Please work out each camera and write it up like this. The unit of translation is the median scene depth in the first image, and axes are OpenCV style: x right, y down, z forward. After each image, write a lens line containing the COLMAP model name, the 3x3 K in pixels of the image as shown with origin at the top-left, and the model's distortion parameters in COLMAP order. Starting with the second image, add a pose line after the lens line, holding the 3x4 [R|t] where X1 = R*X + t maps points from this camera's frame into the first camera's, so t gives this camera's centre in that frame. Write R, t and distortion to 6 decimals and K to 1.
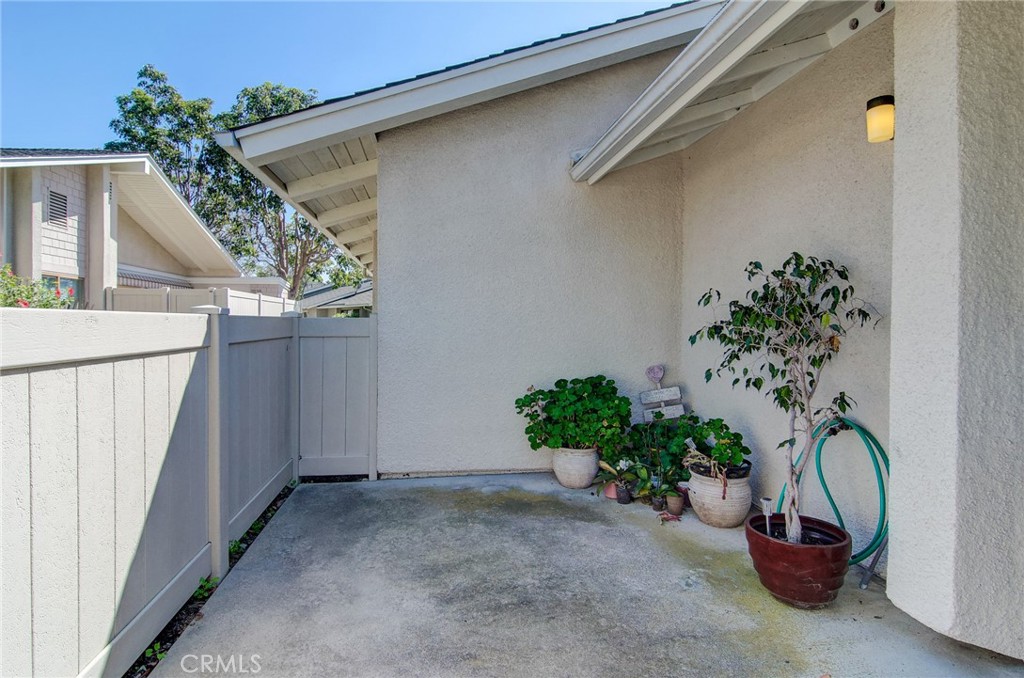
lens RADIAL K [[500.6, 0, 506.6], [0, 500.6, 326.5], [0, 0, 1]] dist [0.003591, -0.000844]
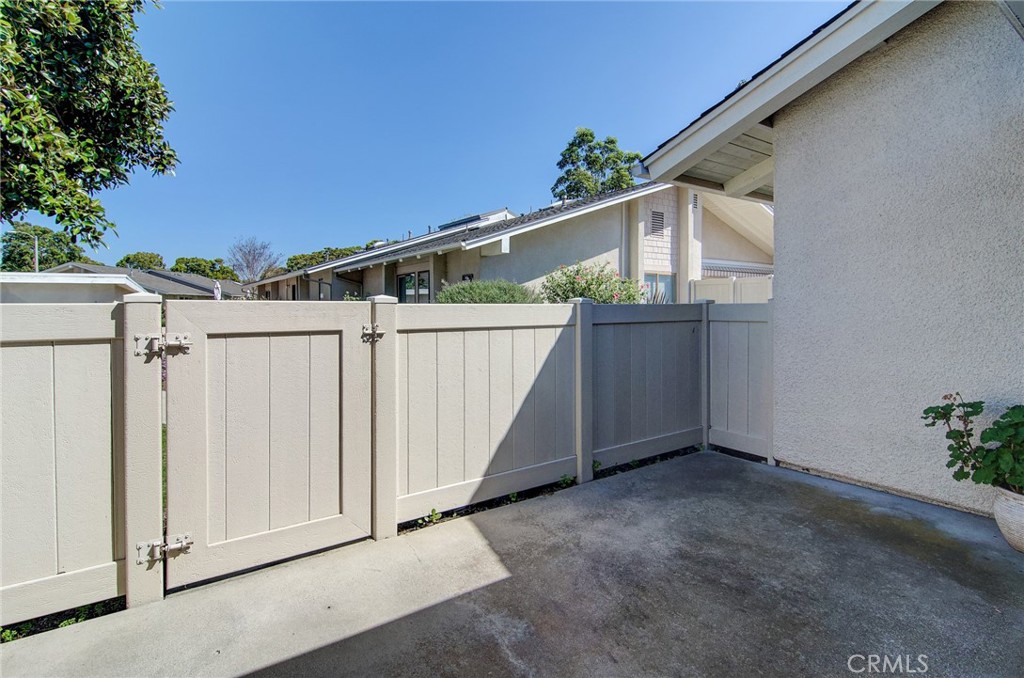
lens RADIAL K [[494.3, 0, 513.5], [0, 494.3, 313.0], [0, 0, 1]] dist [-0.001081, -0.001178]
pose [[0.483273, 0.006702, -0.875444, 0.404403], [-0.003029, 0.999978, 0.005983, -0.003151], [0.875465, -0.000240, 0.483282, 0.079446]]
